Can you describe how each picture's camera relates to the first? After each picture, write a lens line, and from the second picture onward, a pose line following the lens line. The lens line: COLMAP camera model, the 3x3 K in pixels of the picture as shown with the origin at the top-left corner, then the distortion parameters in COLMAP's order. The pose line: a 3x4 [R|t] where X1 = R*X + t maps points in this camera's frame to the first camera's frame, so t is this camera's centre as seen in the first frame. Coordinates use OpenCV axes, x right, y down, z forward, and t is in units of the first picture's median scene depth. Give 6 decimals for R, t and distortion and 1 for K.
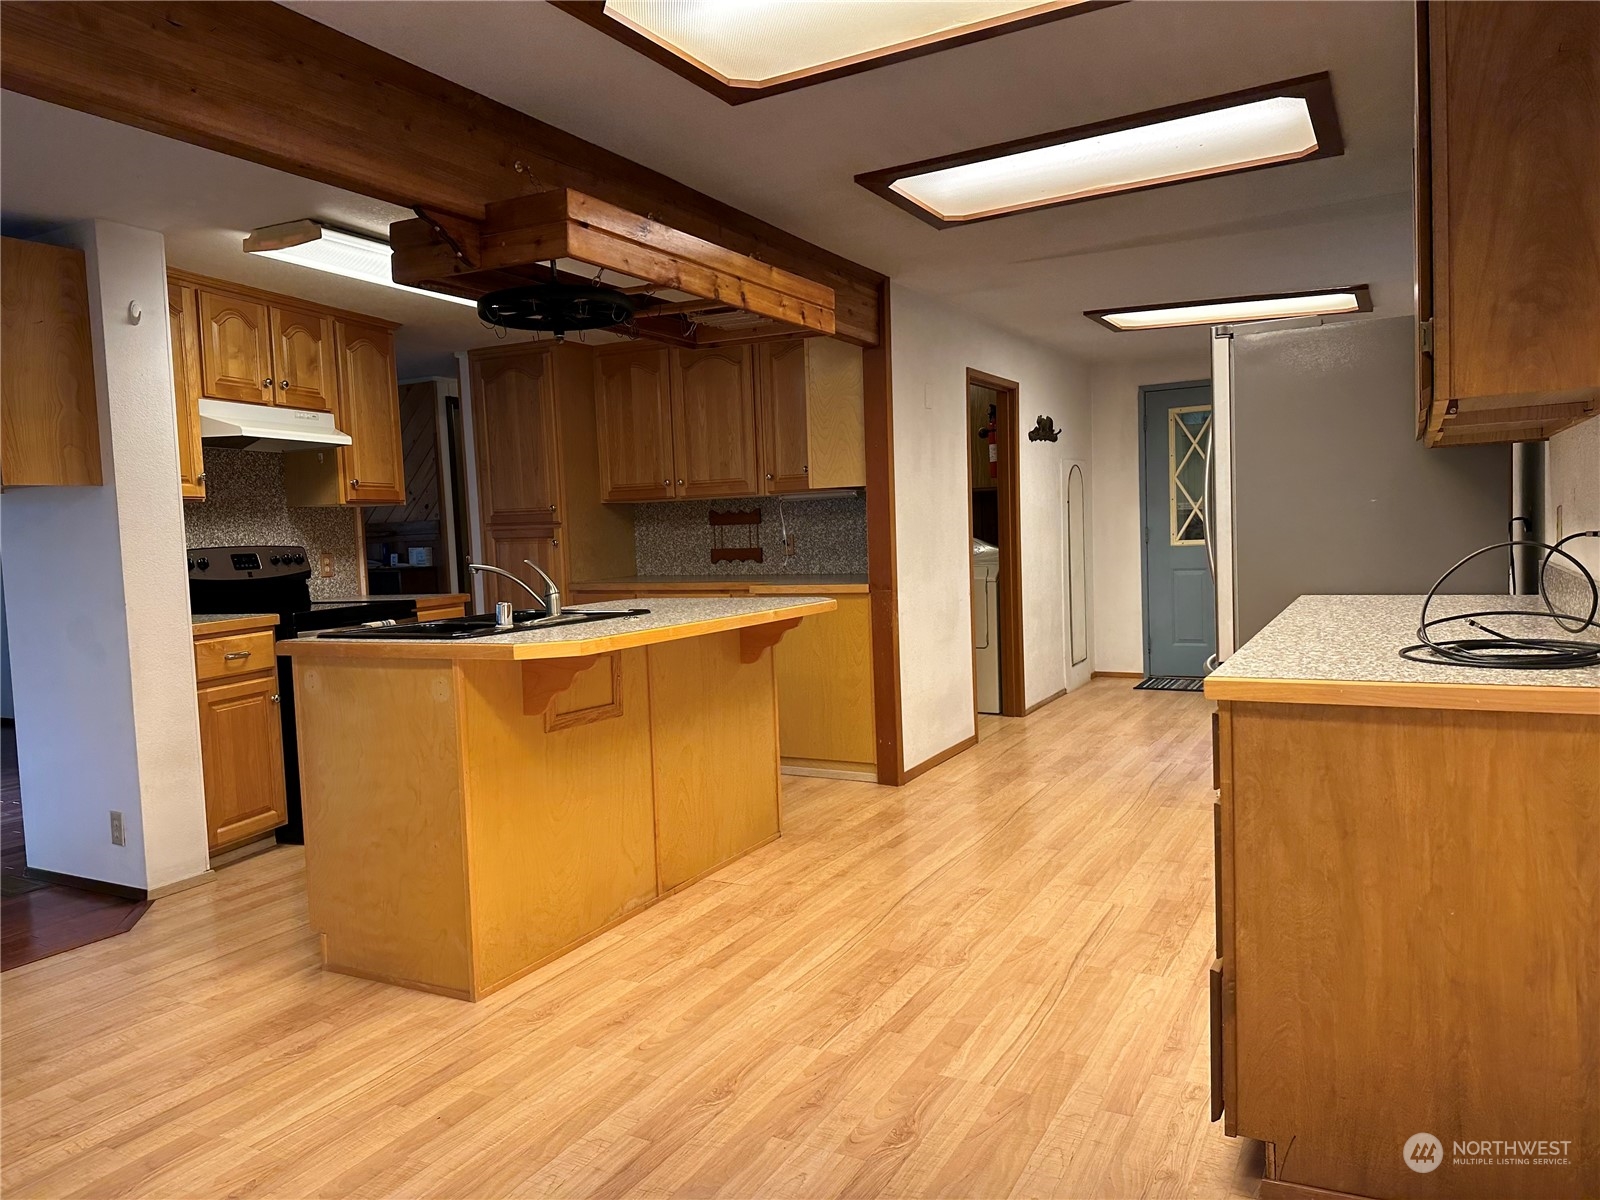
lens RADIAL K [[1132.5, 0, 882.2], [0, 1132.5, 605.6], [0, 0, 1]] dist [0.034644, -0.055043]
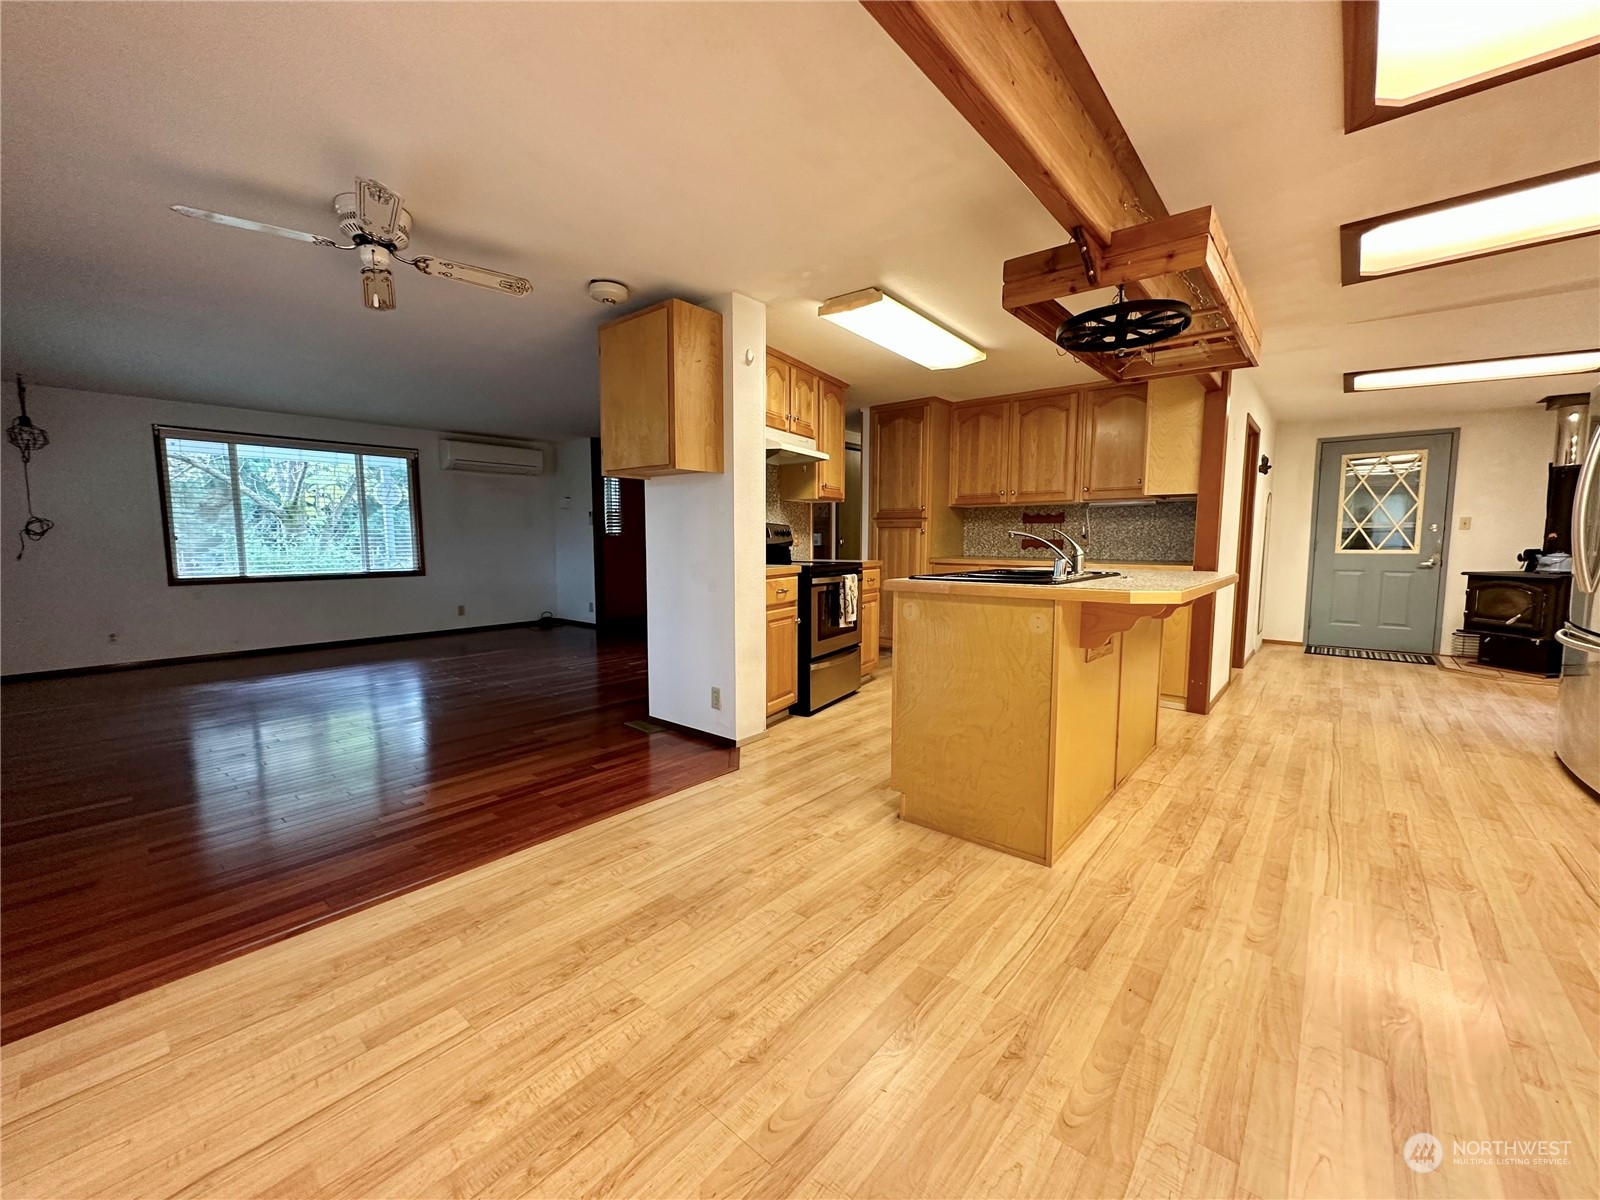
lens RADIAL K [[645.1, 0, 810.2], [0, 645.1, 605.9], [0, 0, 1]] dist [-0.025953, -0.000464]
pose [[0.971351, 0.060942, -0.229701, -0.321656], [-0.053326, 0.997806, 0.039224, 0.027127], [0.231587, -0.025851, 0.972471, 0.165165]]
